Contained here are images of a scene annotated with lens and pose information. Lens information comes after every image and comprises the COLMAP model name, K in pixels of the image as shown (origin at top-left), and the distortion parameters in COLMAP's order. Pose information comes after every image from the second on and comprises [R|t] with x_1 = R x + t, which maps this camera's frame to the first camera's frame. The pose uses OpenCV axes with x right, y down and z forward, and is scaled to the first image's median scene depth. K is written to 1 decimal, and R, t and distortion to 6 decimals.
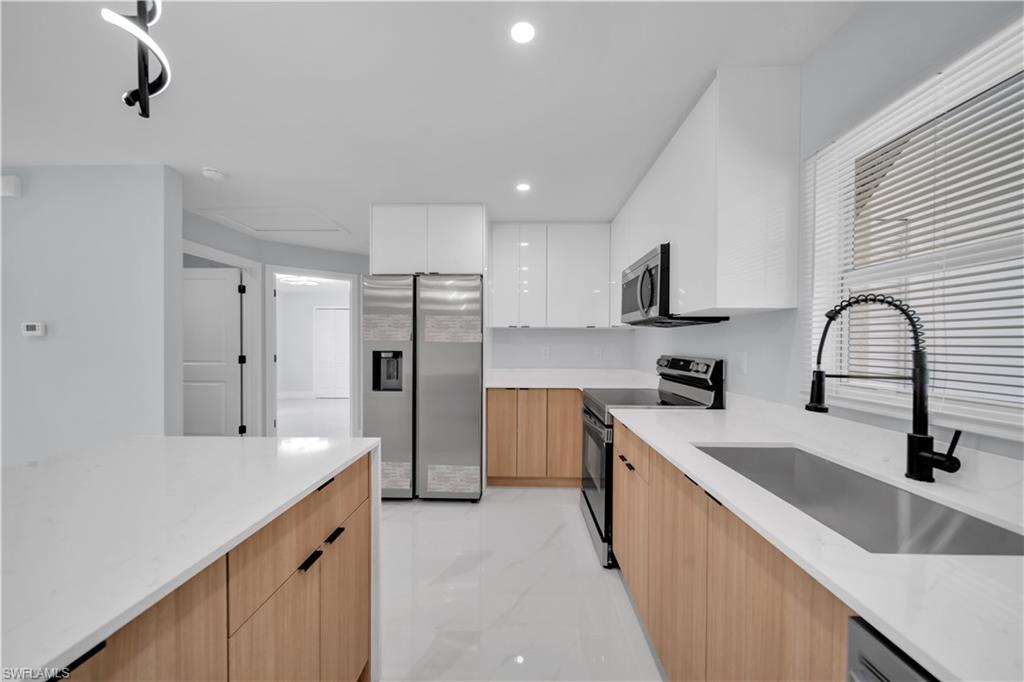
lens RADIAL K [[354.2, 0, 513.3], [0, 354.2, 347.9], [0, 0, 1]] dist [-0.000112, 0.000009]
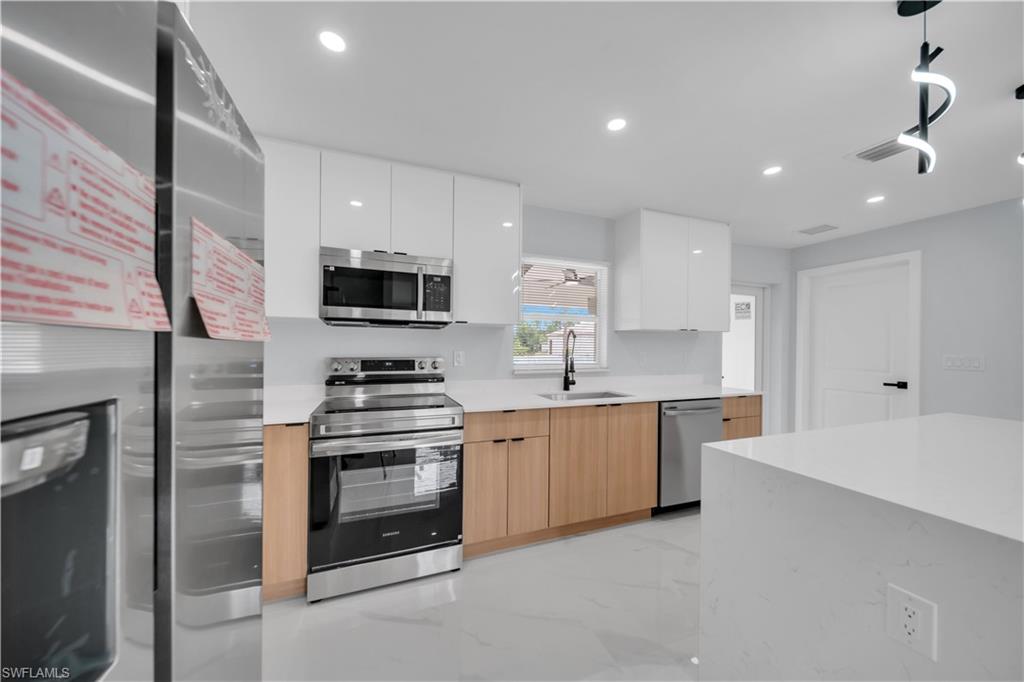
lens RADIAL K [[354.2, 0, 513.3], [0, 354.2, 347.9], [0, 0, 1]] dist [-0.000112, 0.000009]
pose [[-0.394032, -0.008375, 0.919058, -0.623914], [0.001740, 0.999950, 0.009858, -0.013877], [-0.919095, 0.005483, -0.393998, 1.087510]]
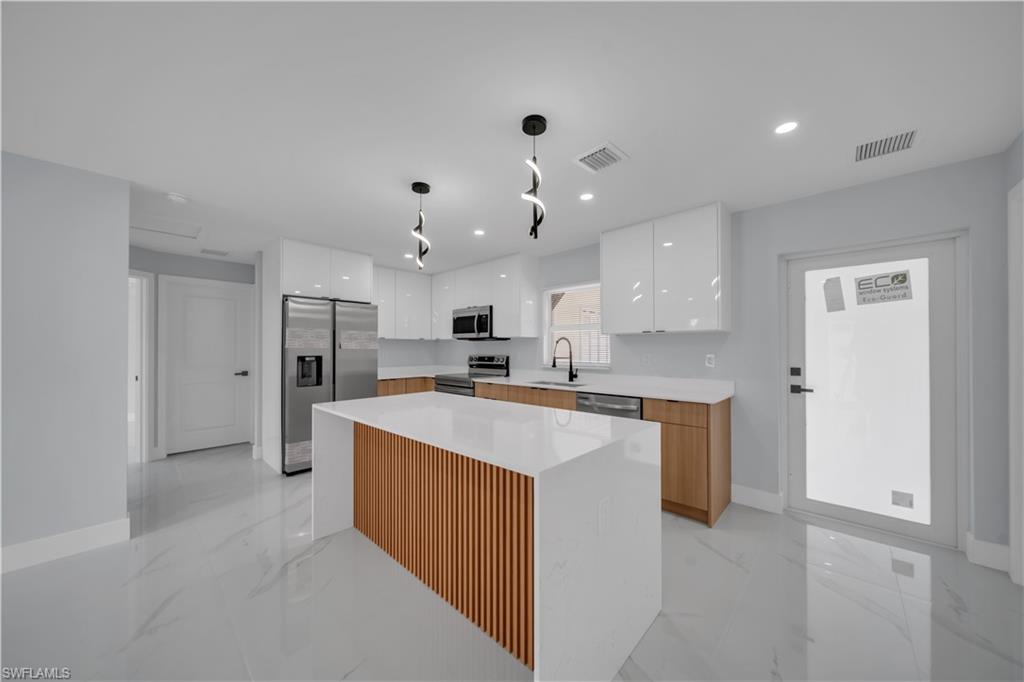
lens RADIAL K [[354.2, 0, 513.3], [0, 354.2, 347.9], [0, 0, 1]] dist [-0.000112, 0.000009]
pose [[0.658255, -0.002075, 0.752792, -1.024062], [0.012516, 0.999888, -0.008187, -0.001474], [-0.752691, 0.014811, 0.658207, -0.523188]]
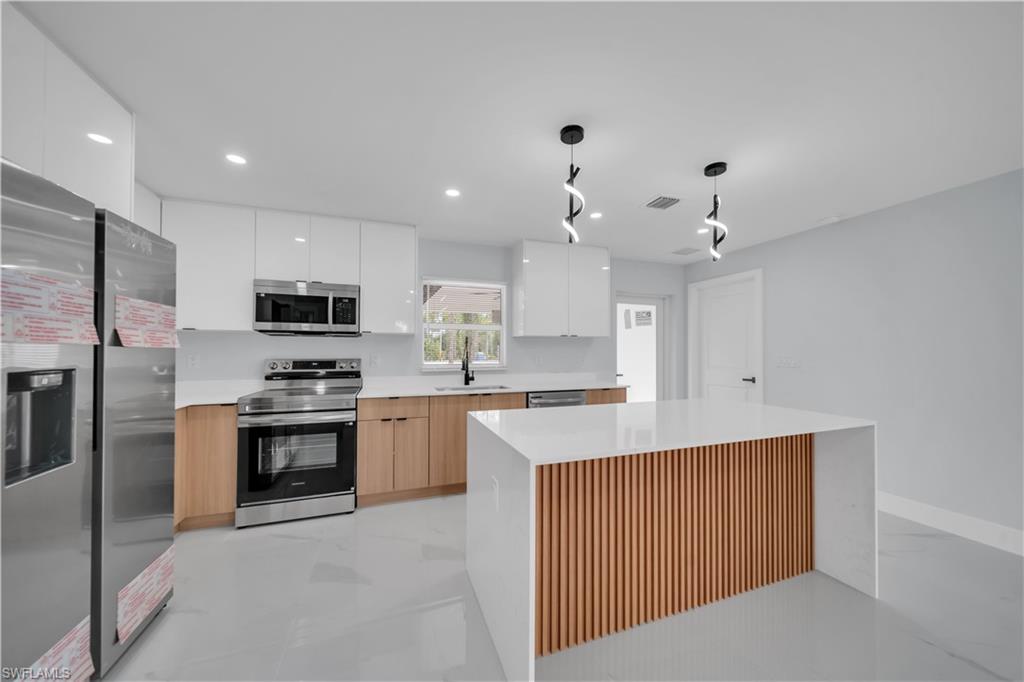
lens RADIAL K [[354.2, 0, 513.3], [0, 354.2, 347.9], [0, 0, 1]] dist [-0.000112, 0.000009]
pose [[-0.365326, 0.005117, 0.930866, -1.090889], [0.009006, 0.999958, -0.001962, -0.009831], [-0.930836, 0.007666, -0.365357, 0.797130]]
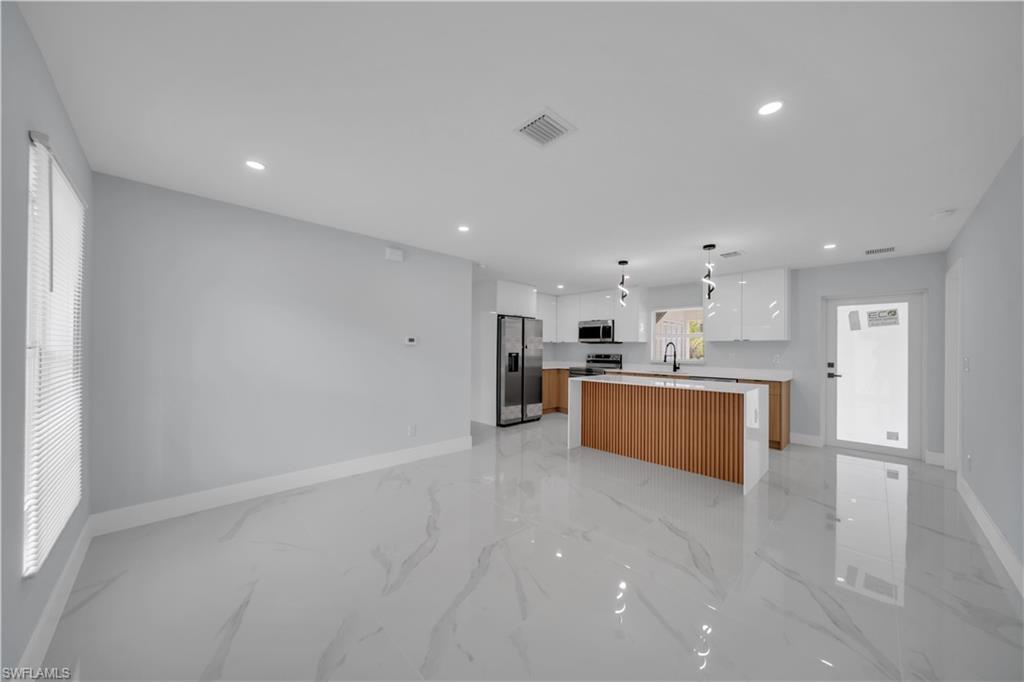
lens RADIAL K [[354.2, 0, 513.3], [0, 354.2, 347.9], [0, 0, 1]] dist [-0.000112, 0.000009]
pose [[0.691273, 0.005291, 0.722574, -2.257772], [0.001641, 0.999959, -0.008892, -0.002374], [-0.722592, 0.007333, 0.691236, -0.541601]]
